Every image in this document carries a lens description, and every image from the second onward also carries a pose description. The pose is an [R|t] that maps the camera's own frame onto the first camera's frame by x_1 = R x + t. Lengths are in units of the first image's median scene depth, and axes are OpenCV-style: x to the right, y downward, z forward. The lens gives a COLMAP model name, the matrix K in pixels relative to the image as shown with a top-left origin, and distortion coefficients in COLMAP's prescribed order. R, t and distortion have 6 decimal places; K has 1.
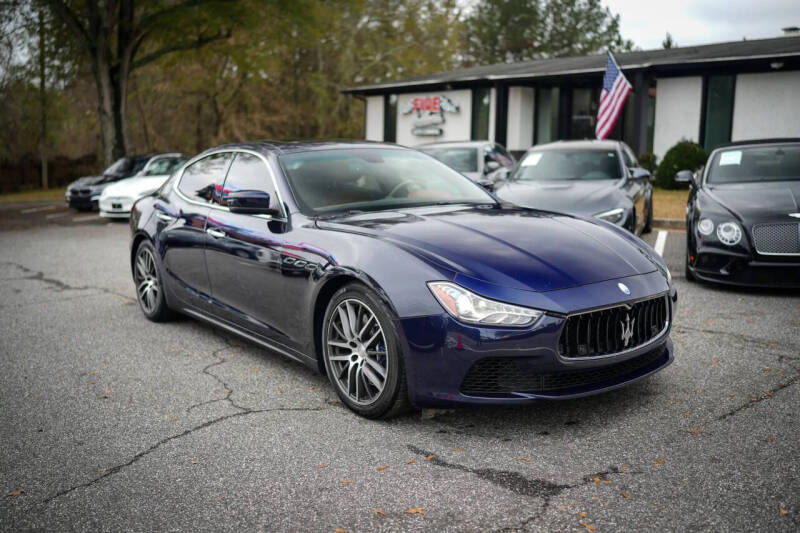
lens RADIAL K [[740.4, 0, 400.0], [0, 740.4, 266.5], [0, 0, 1]] dist [-0.075293, 0.011166]
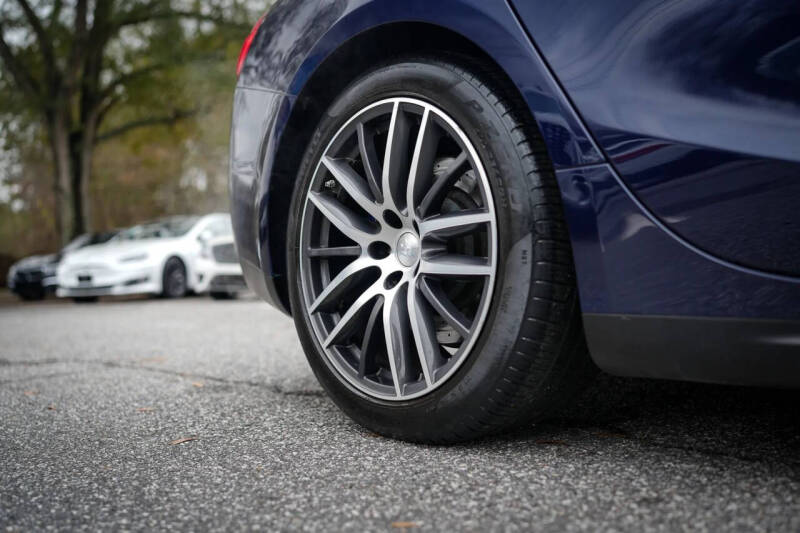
lens RADIAL K [[740.4, 0, 400.0], [0, 740.4, 266.5], [0, 0, 1]] dist [-0.075293, 0.011166]
pose [[0.997404, -0.029164, 0.065836, -0.106505], [0.038928, 0.987572, -0.152271, 0.017076], [-0.060577, 0.154439, 0.986144, 0.238041]]
